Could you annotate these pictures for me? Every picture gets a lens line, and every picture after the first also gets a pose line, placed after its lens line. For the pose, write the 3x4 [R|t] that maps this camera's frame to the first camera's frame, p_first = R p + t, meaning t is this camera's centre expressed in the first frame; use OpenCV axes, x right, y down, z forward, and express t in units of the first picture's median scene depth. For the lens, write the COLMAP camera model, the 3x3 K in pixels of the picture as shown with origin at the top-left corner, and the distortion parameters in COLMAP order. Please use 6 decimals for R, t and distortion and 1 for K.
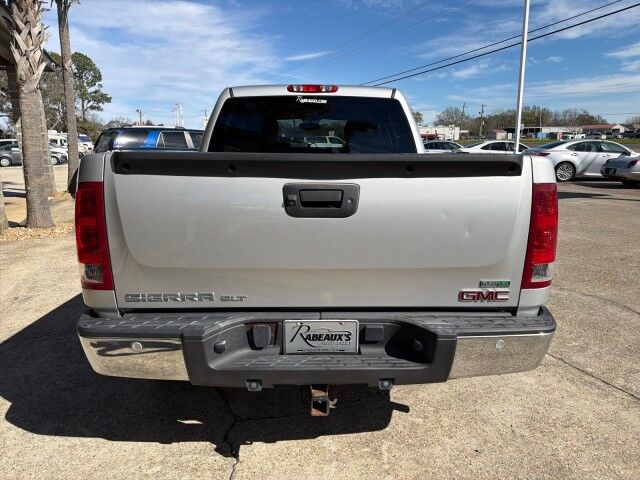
lens RADIAL K [[447.3, 0, 319.5], [0, 447.3, 241.8], [0, 0, 1]] dist [0.033984, -0.037907]
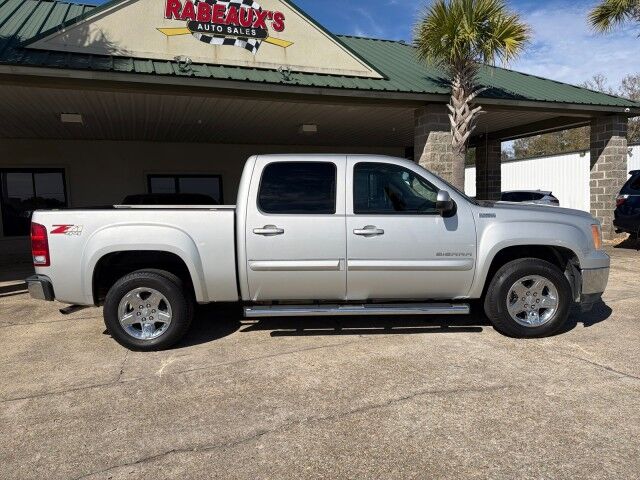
lens RADIAL K [[447.3, 0, 319.9], [0, 447.3, 241.7], [0, 0, 1]] dist [0.033984, -0.037907]
pose [[-0.007583, 0.098633, -0.995095, 1.477649], [-0.182729, 0.978231, 0.098354, -0.275396], [0.983134, 0.182578, 0.010605, 1.266437]]
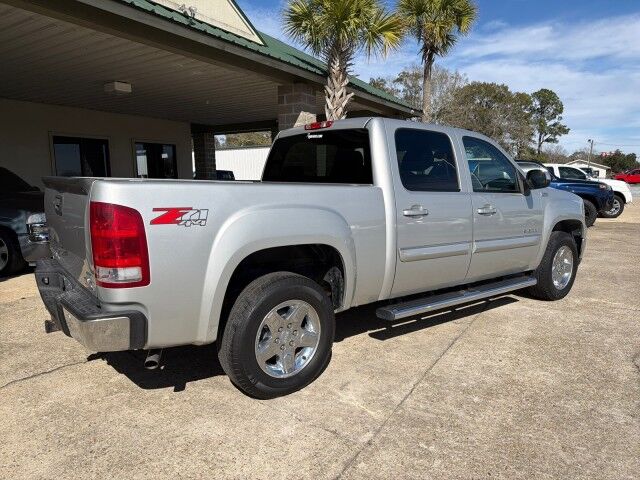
lens RADIAL K [[447.3, 0, 320.1], [0, 447.3, 239.5], [0, 0, 1]] dist [0.033984, -0.037907]
pose [[0.591168, 0.113098, -0.798580, 0.945482], [-0.170748, 0.985227, 0.013131, -0.075124], [0.788268, 0.128593, 0.601746, 0.369440]]
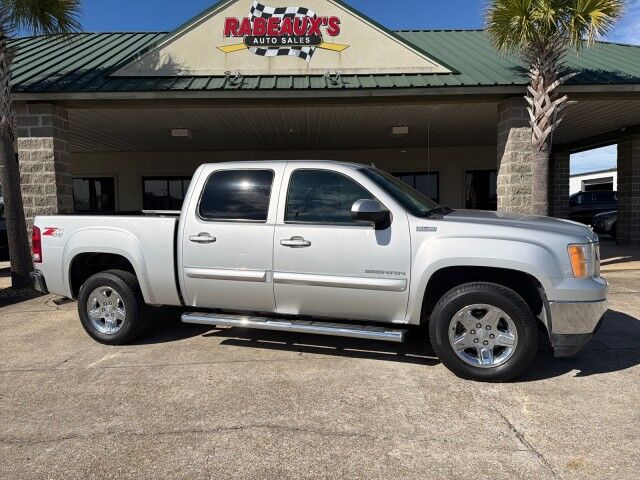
lens RADIAL K [[447.3, 0, 322.0], [0, 447.3, 237.3], [0, 0, 1]] dist [0.033984, -0.037907]
pose [[-0.344443, 0.076459, -0.935688, 1.302082], [-0.175171, 0.973940, 0.144069, -0.396497], [0.922320, 0.213529, -0.322074, 1.832827]]
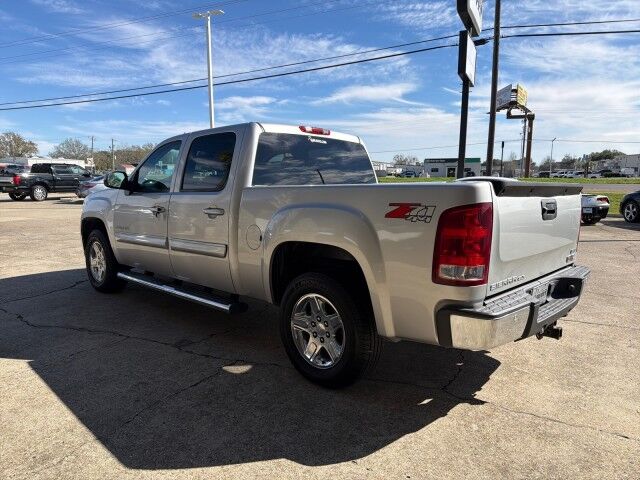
lens RADIAL K [[447.3, 0, 318.4], [0, 447.3, 242.2], [0, 0, 1]] dist [0.033984, -0.037907]
pose [[0.714137, -0.088476, 0.694392, -0.871248], [0.139539, 0.990065, -0.017358, -0.030939], [-0.685957, 0.109290, 0.719388, 0.185585]]
